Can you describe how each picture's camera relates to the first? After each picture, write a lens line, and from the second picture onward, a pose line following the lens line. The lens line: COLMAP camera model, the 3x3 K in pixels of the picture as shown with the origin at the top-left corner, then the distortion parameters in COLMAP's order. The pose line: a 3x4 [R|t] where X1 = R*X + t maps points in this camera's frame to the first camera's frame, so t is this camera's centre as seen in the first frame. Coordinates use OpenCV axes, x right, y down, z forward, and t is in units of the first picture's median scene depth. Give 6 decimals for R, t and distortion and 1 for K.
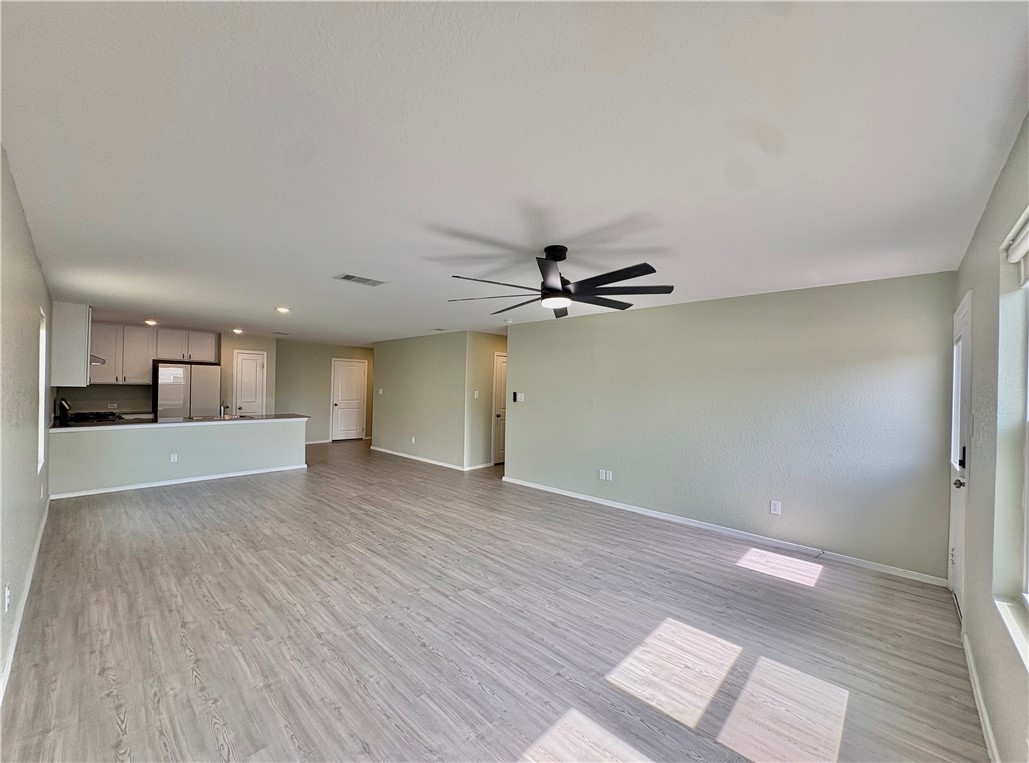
lens RADIAL K [[410.0, 0, 513.8], [0, 410.0, 388.2], [0, 0, 1]] dist [-0.001062, 0.001774]
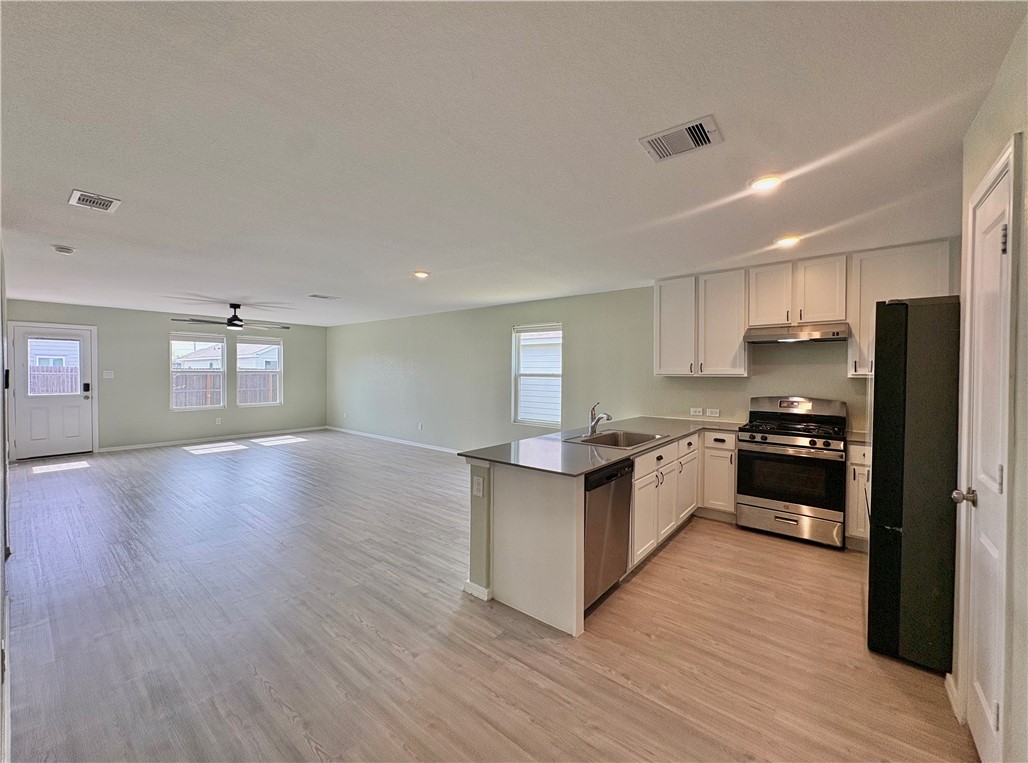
lens RADIAL K [[409.6, 0, 518.6], [0, 409.6, 378.5], [0, 0, 1]] dist [-0.001062, 0.001774]
pose [[-0.995787, -0.024300, -0.088416, -0.762574], [-0.026207, 0.999447, 0.020471, -0.008176], [0.087870, 0.022701, -0.995873, 2.022655]]
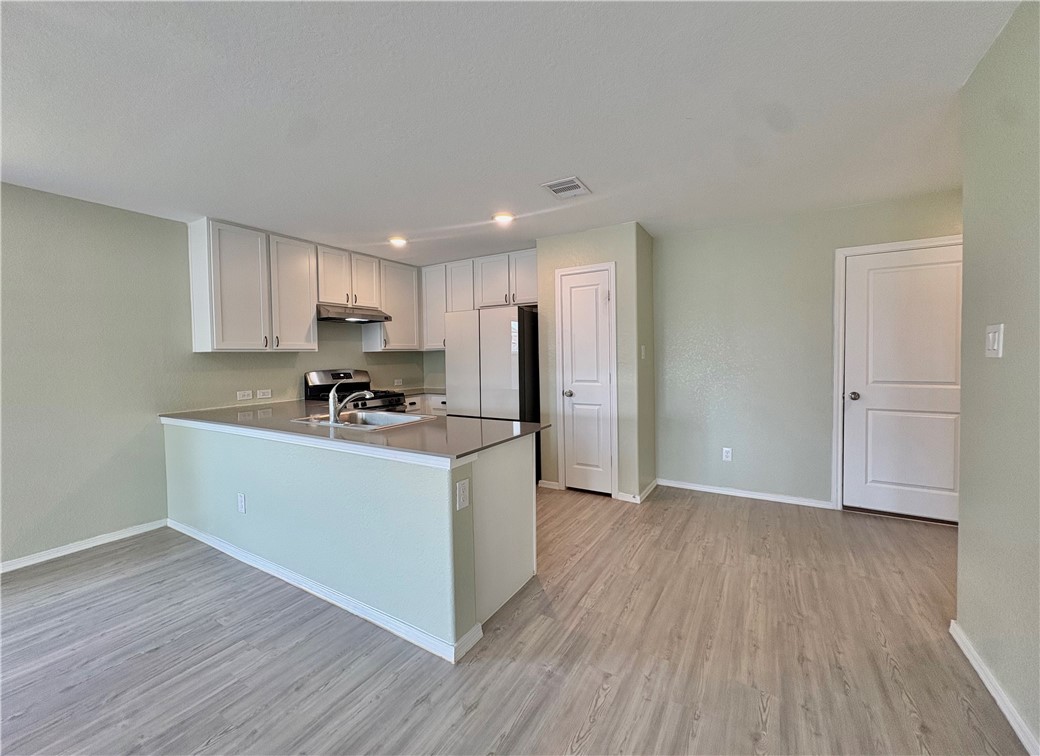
lens RADIAL K [[415.5, 0, 516.9], [0, 415.5, 369.4], [0, 0, 1]] dist [-0.003039, 0.000339]
pose [[0.214993, 0.004503, -0.976605, -0.381595], [0.015941, 0.999840, 0.008120, 0.028689], [0.976485, -0.017314, 0.214887, 1.458421]]
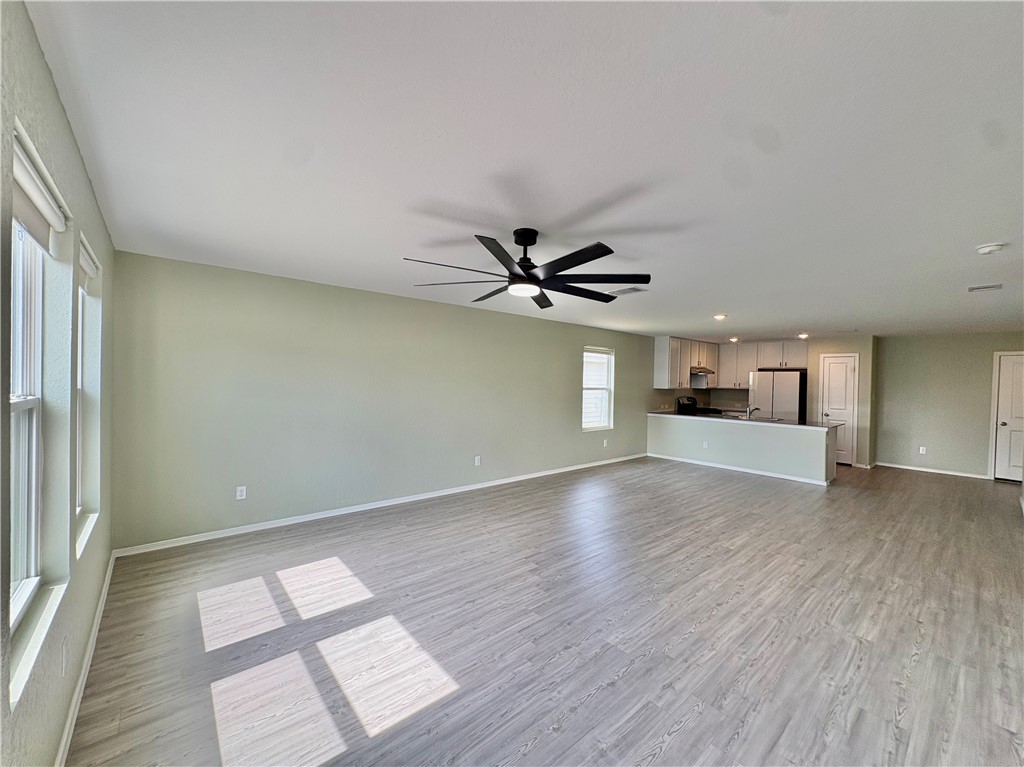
lens RADIAL K [[408.0, 0, 513.9], [0, 408.0, 381.3], [0, 0, 1]] dist [-0.001062, 0.001774]
pose [[-0.098293, -0.016896, -0.995014, 0.610473], [-0.027018, 0.999533, -0.014304, 0.007087], [0.994791, 0.025477, -0.098703, 0.635185]]
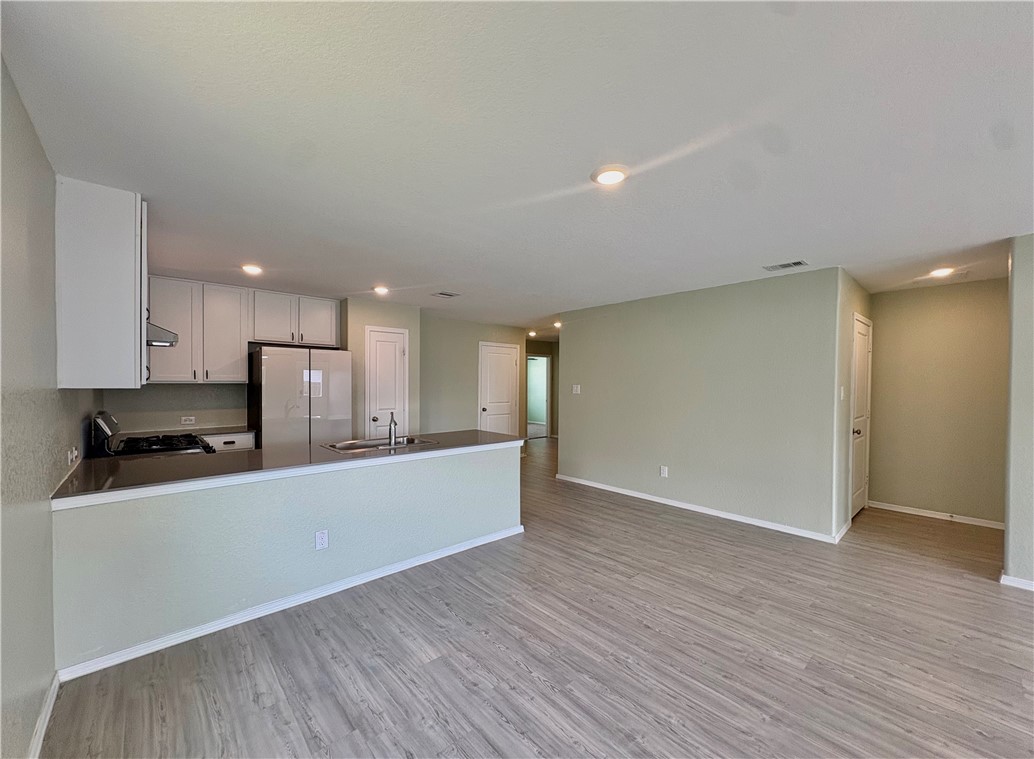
lens RADIAL K [[412.0, 0, 518.3], [0, 412.0, 388.4], [0, 0, 1]] dist [-0.001062, 0.001774]
pose [[0.996580, -0.013539, -0.081522, -0.687317], [0.014448, 0.999840, 0.010564, -0.002698], [0.081366, -0.011706, 0.996616, 0.675657]]
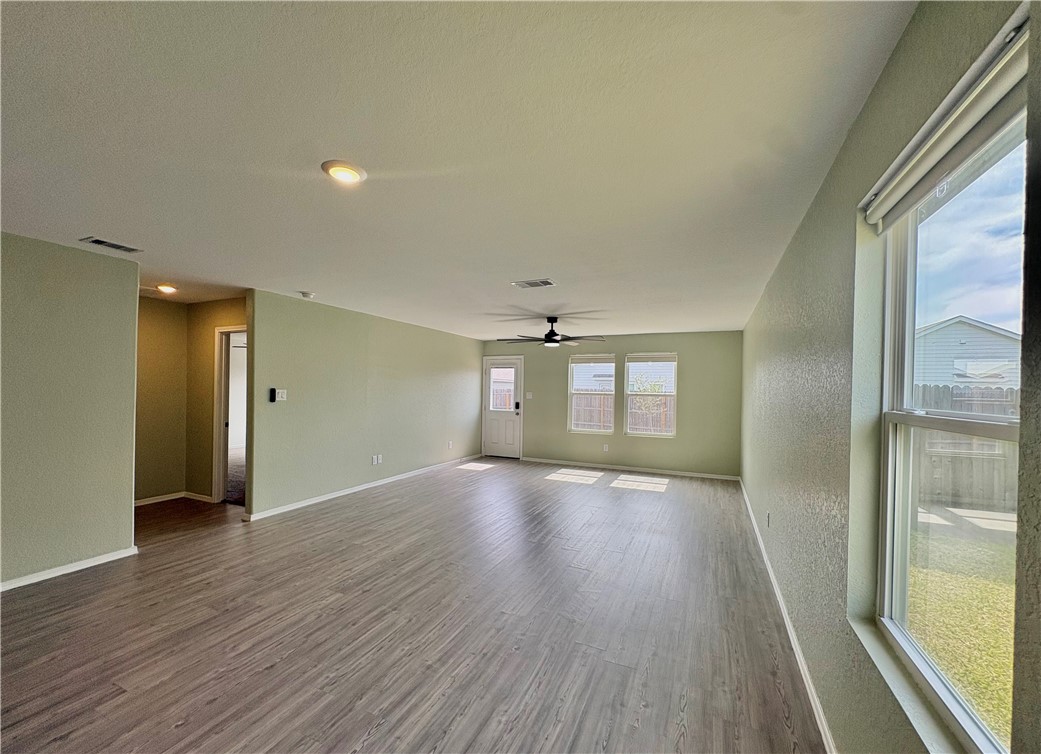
lens RADIAL K [[415.9, 0, 520.1], [0, 415.9, 392.6], [0, 0, 1]] dist [-0.003039, 0.000339]
pose [[-0.323177, -0.032862, 0.945768, -1.066075], [-0.018453, 0.999426, 0.028421, -0.015549], [-0.946159, -0.008268, -0.323598, 1.072676]]
